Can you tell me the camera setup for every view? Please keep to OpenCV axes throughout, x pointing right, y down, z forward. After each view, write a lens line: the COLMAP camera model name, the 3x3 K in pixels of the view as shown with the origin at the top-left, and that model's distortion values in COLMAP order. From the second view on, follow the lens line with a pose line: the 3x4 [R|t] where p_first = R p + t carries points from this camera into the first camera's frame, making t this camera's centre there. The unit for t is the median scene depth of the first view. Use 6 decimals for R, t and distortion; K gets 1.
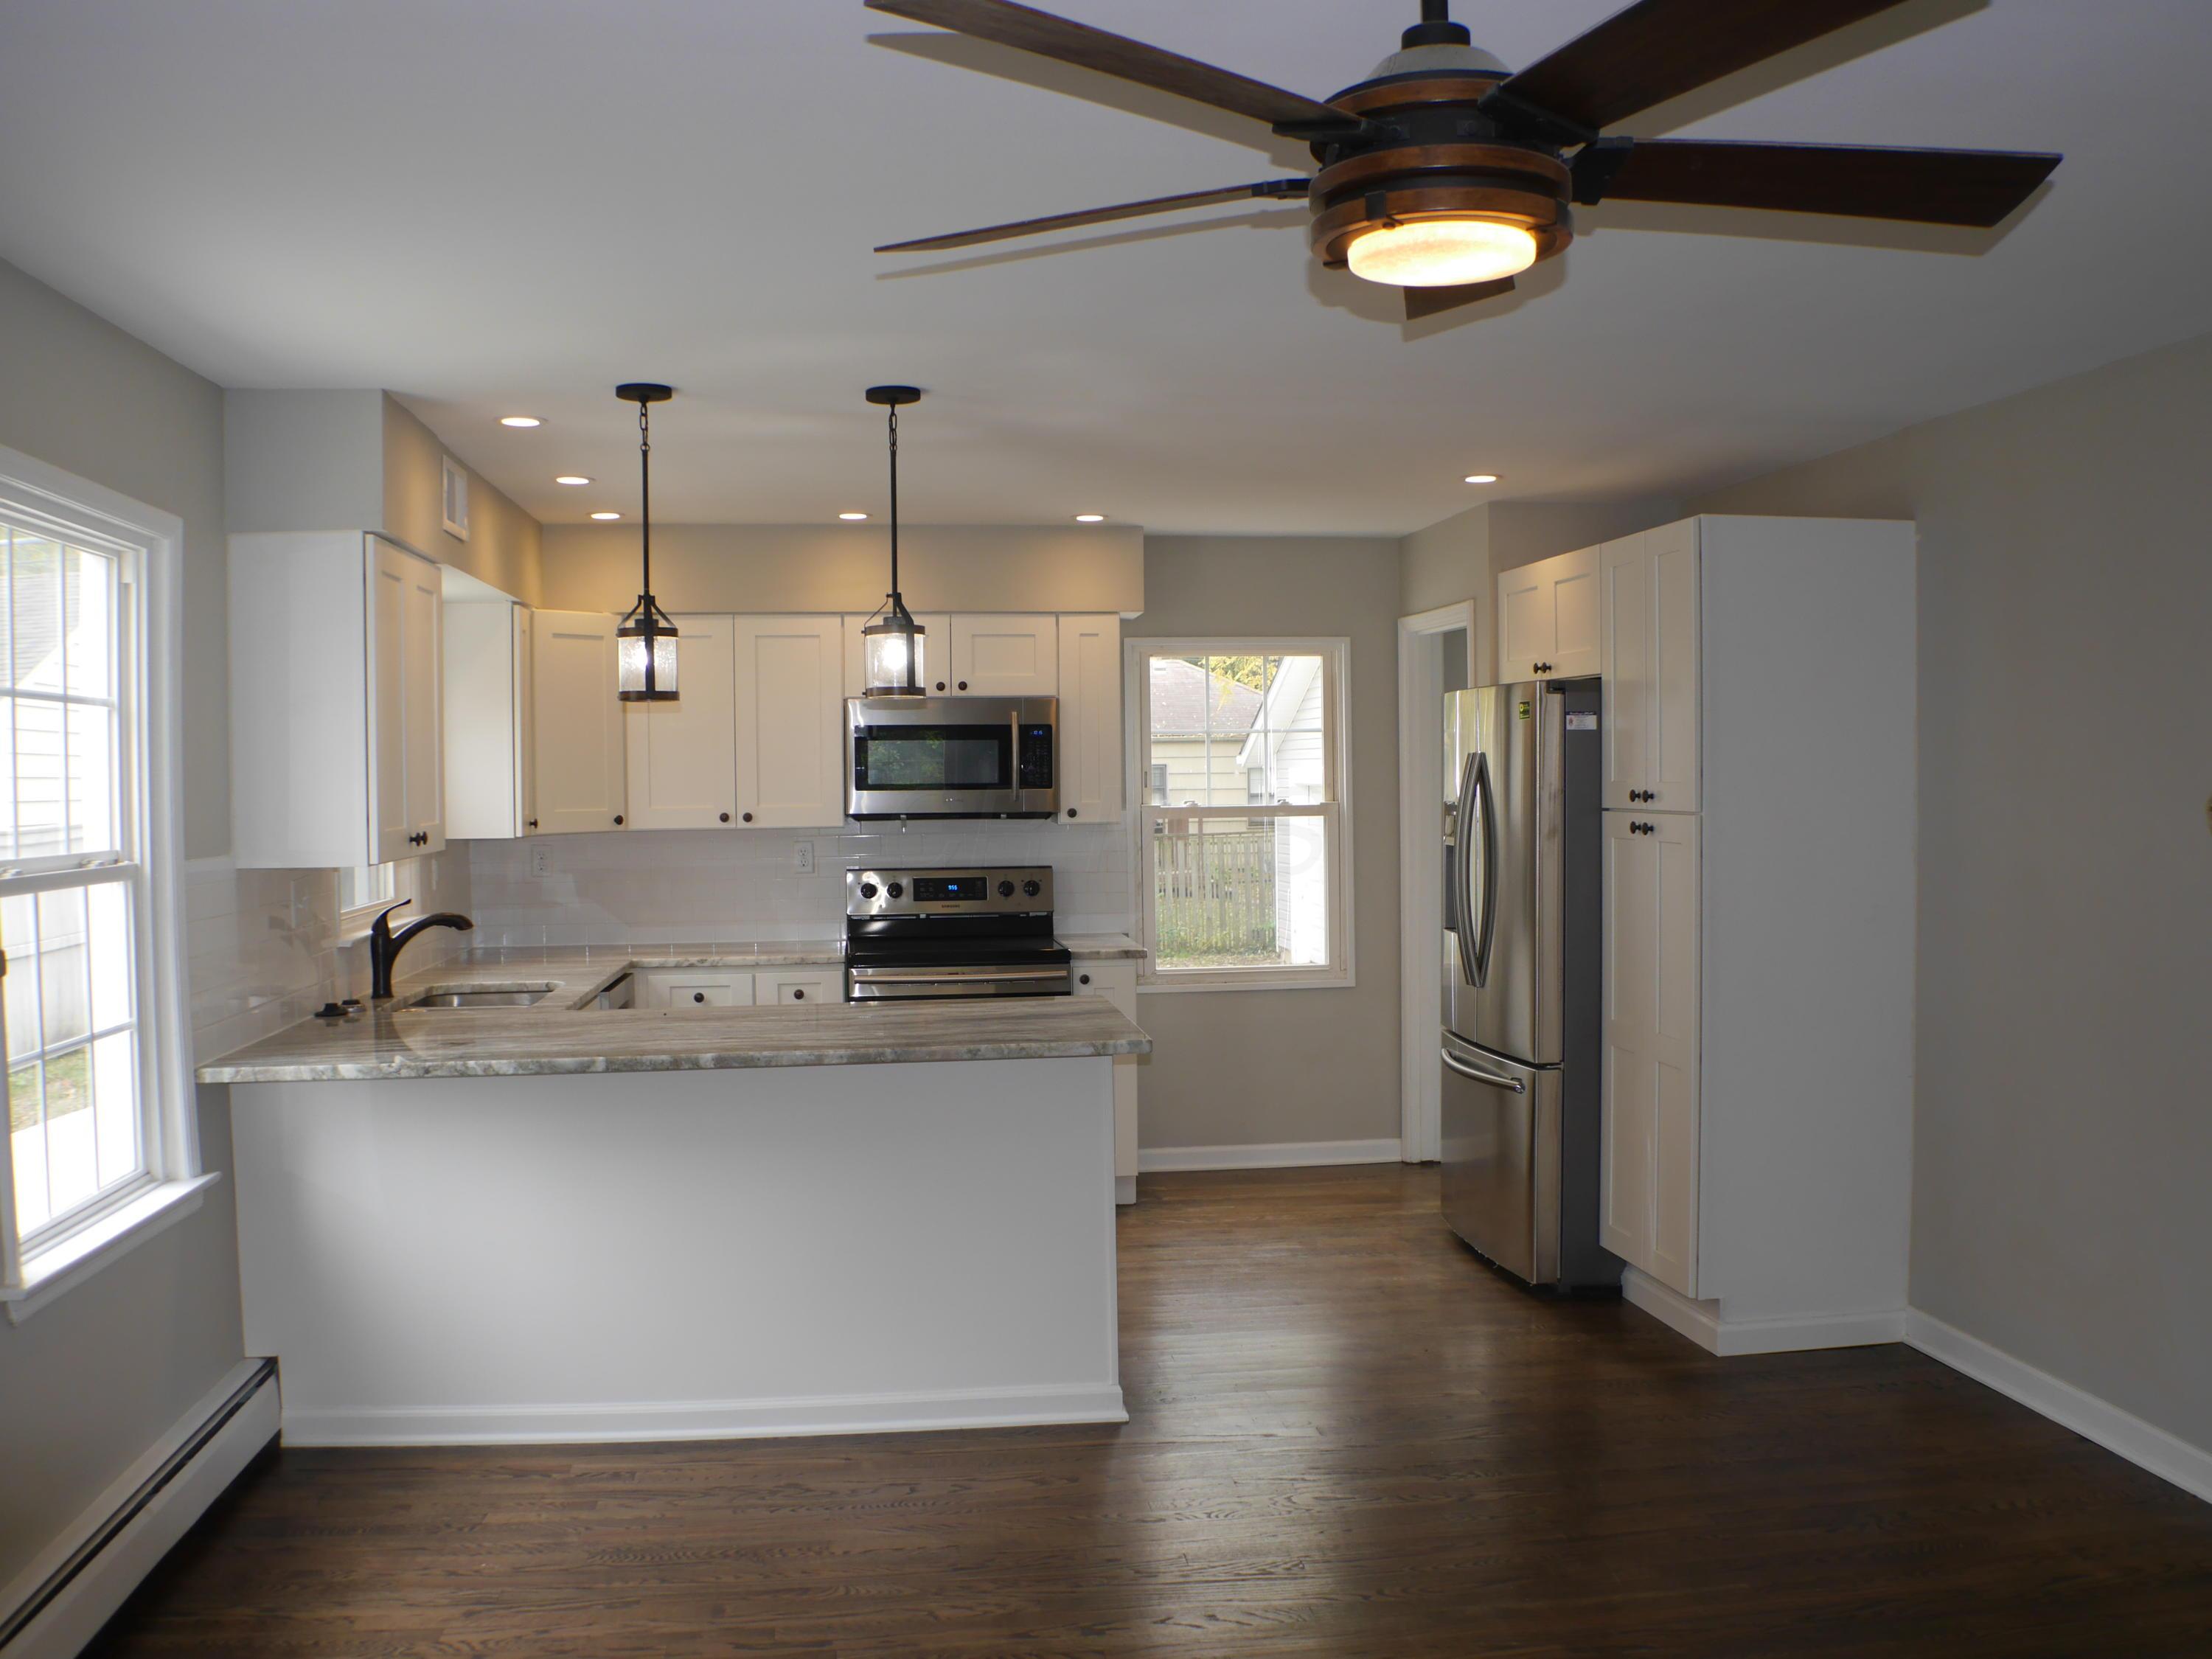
lens RADIAL K [[1911.0, 0, 1106.0], [0, 1911.0, 829.5], [0, 0, 1]] dist [-0.133987, -0.007413]
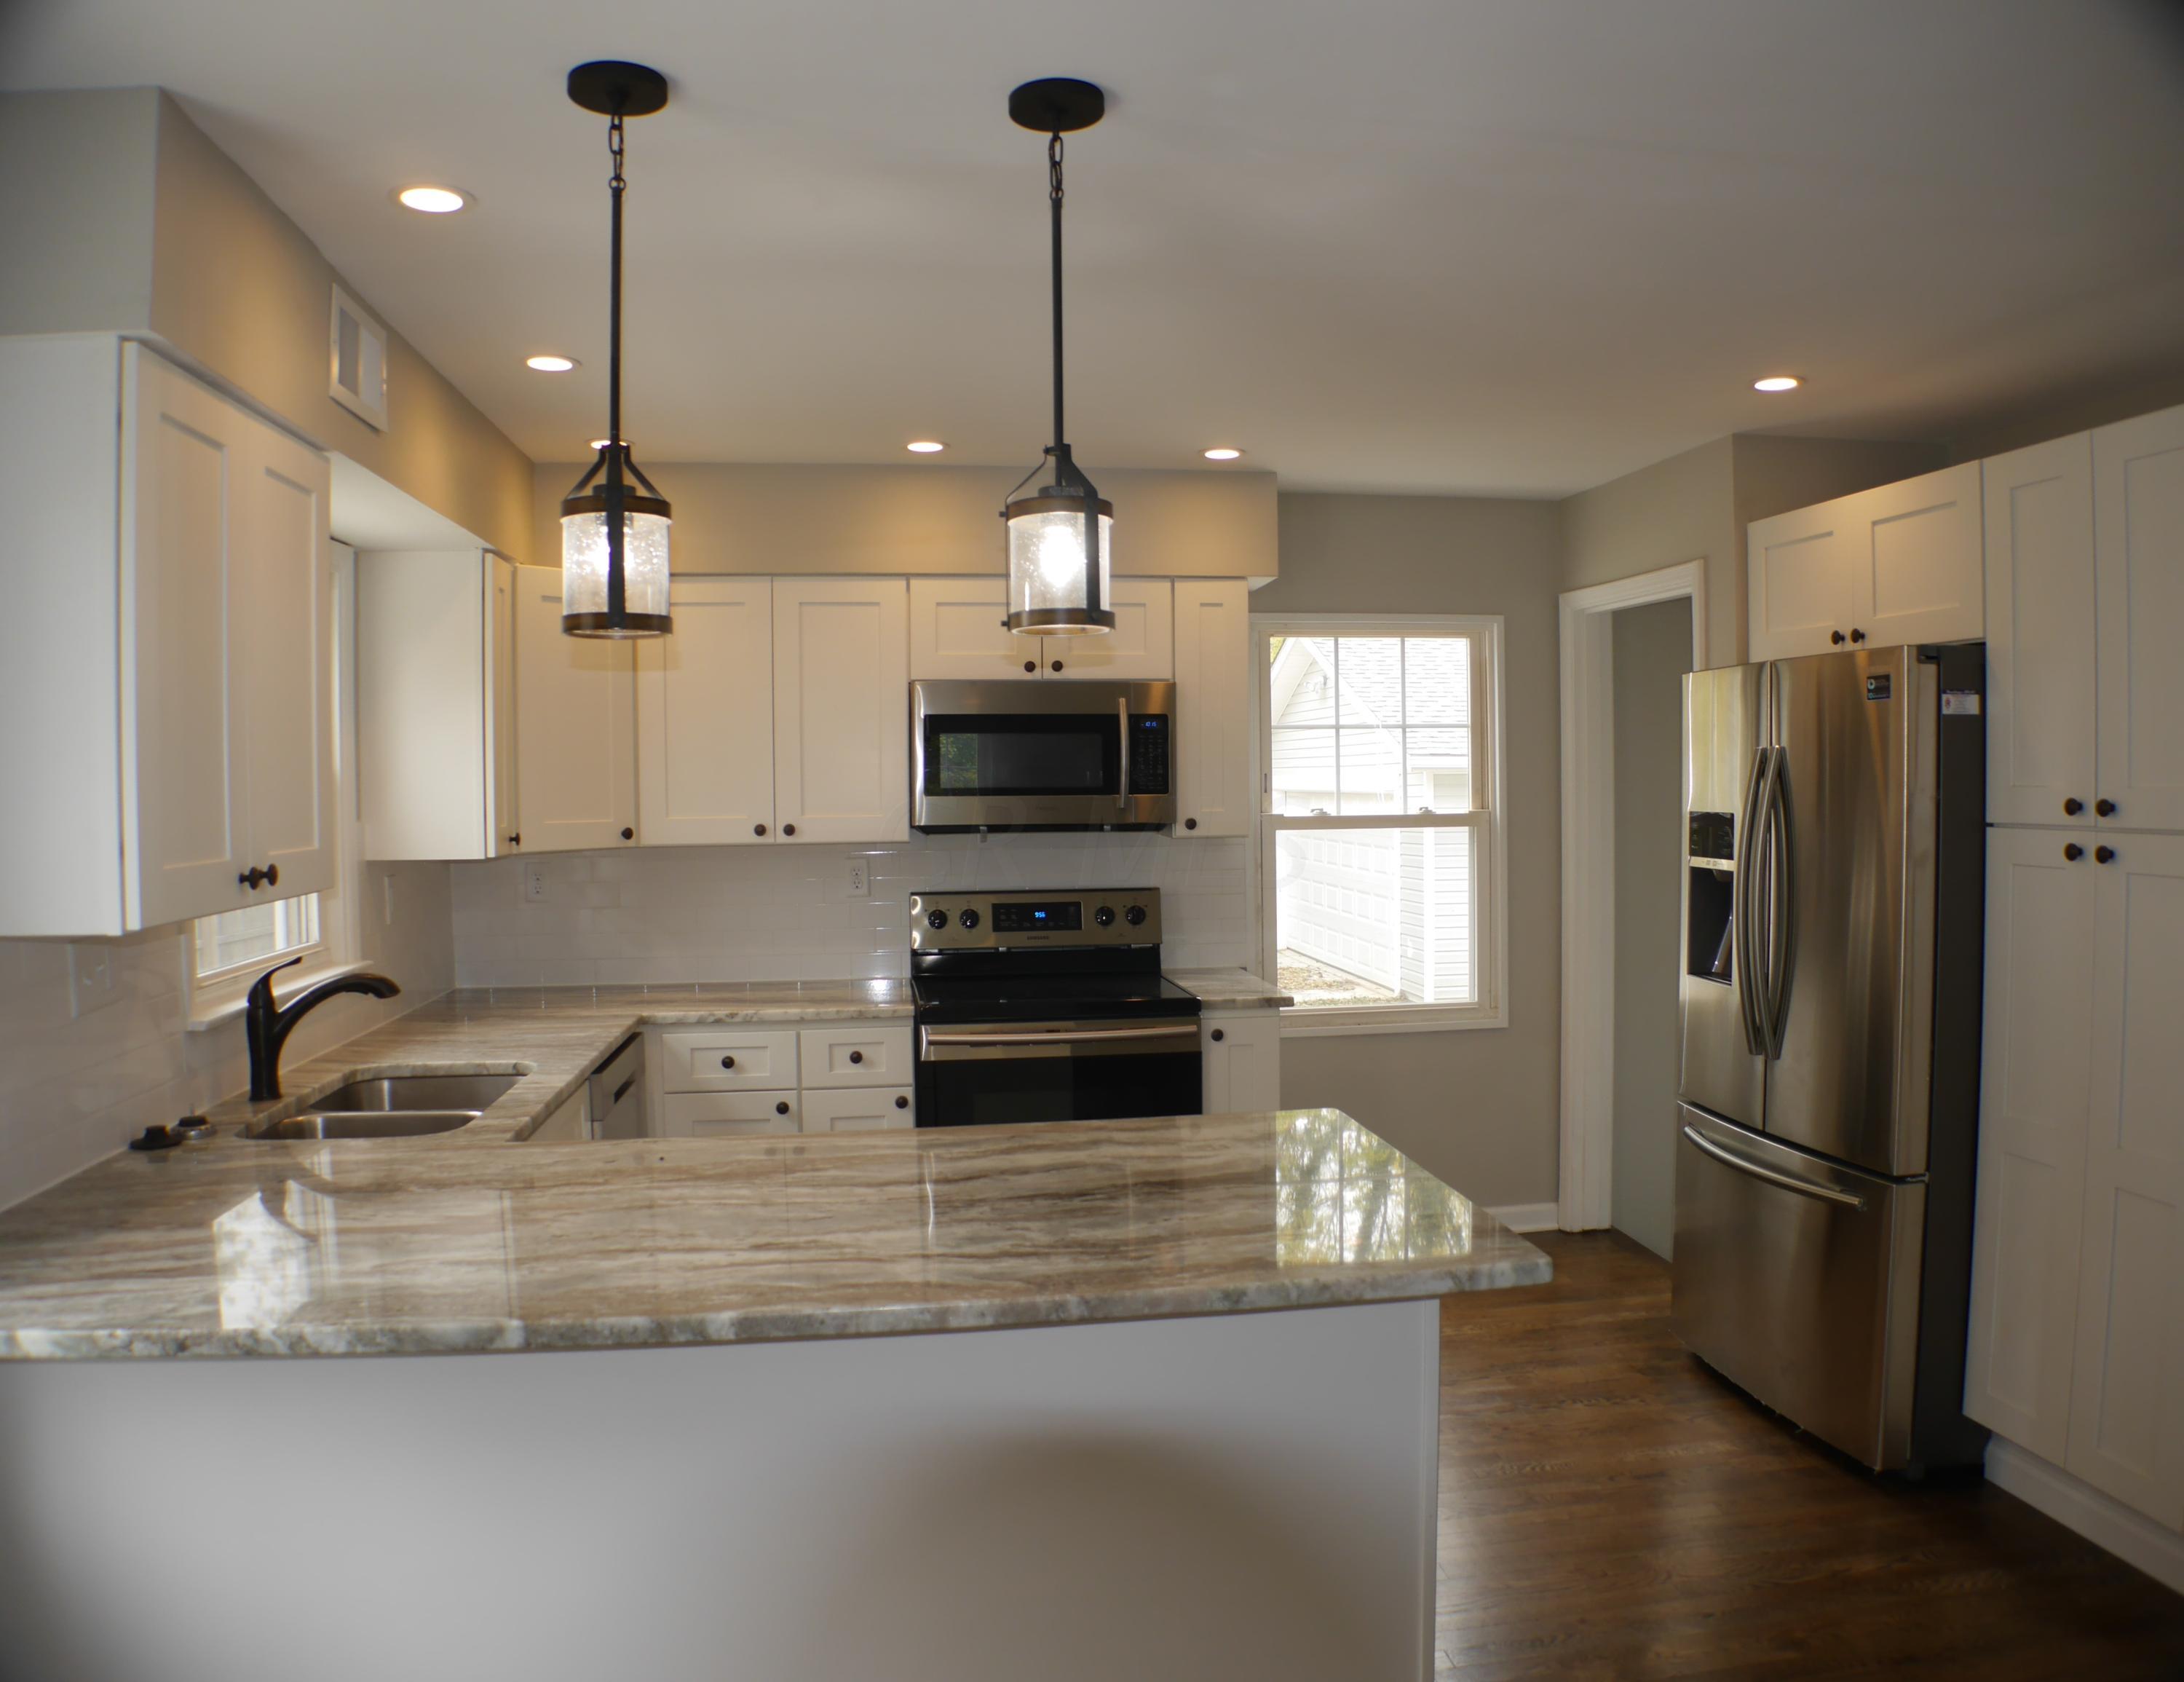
lens RADIAL K [[1557.8, 0, 1092.0], [0, 1557.8, 841.0], [0, 0, 1]] dist [-0.151111, 0.008066]
pose [[0.999952, 0.000162, 0.009813, -0.073503], [-0.000245, 0.999964, 0.008451, -0.007817], [-0.009812, -0.008453, 0.999916, 0.378127]]
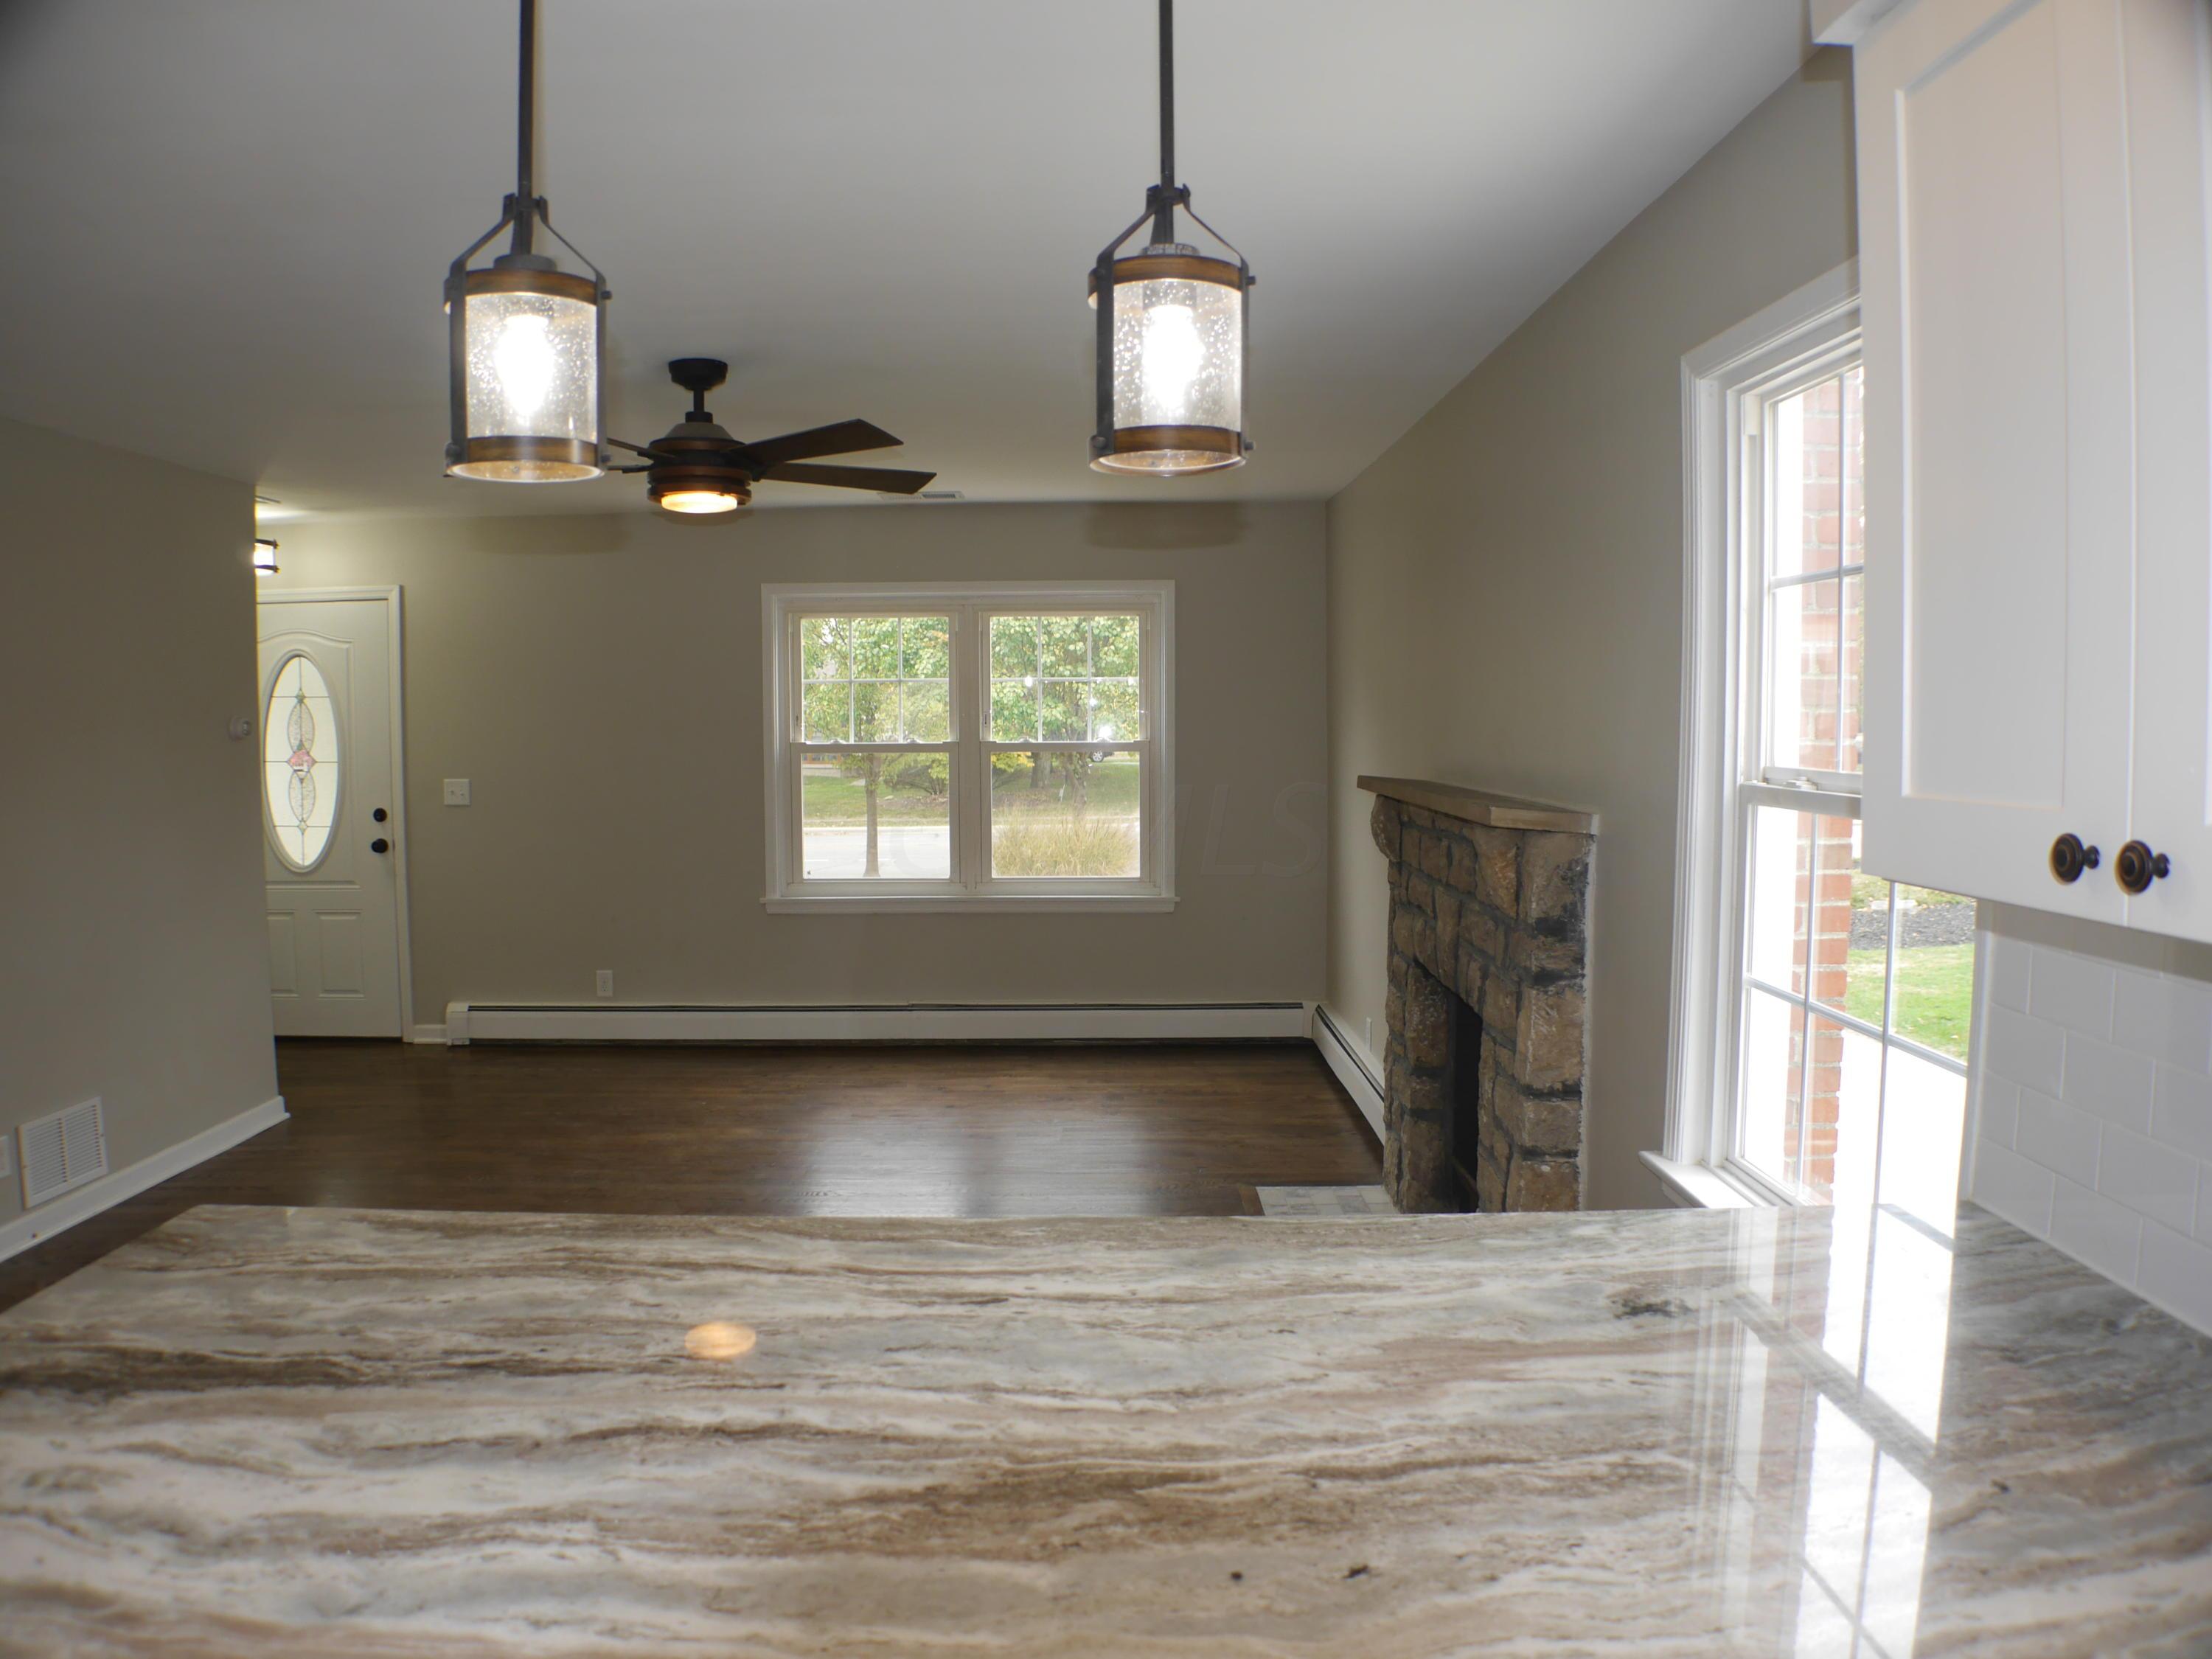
lens RADIAL K [[1547.6, 0, 1106.0], [0, 1547.6, 829.5], [0, 0, 1]] dist [-0.145626, 0.000496]
pose [[-0.992724, 0.008102, 0.120138, -0.173415], [0.020736, 0.994331, 0.104286, -0.017950], [-0.118612, 0.106019, -0.987264, 0.860599]]
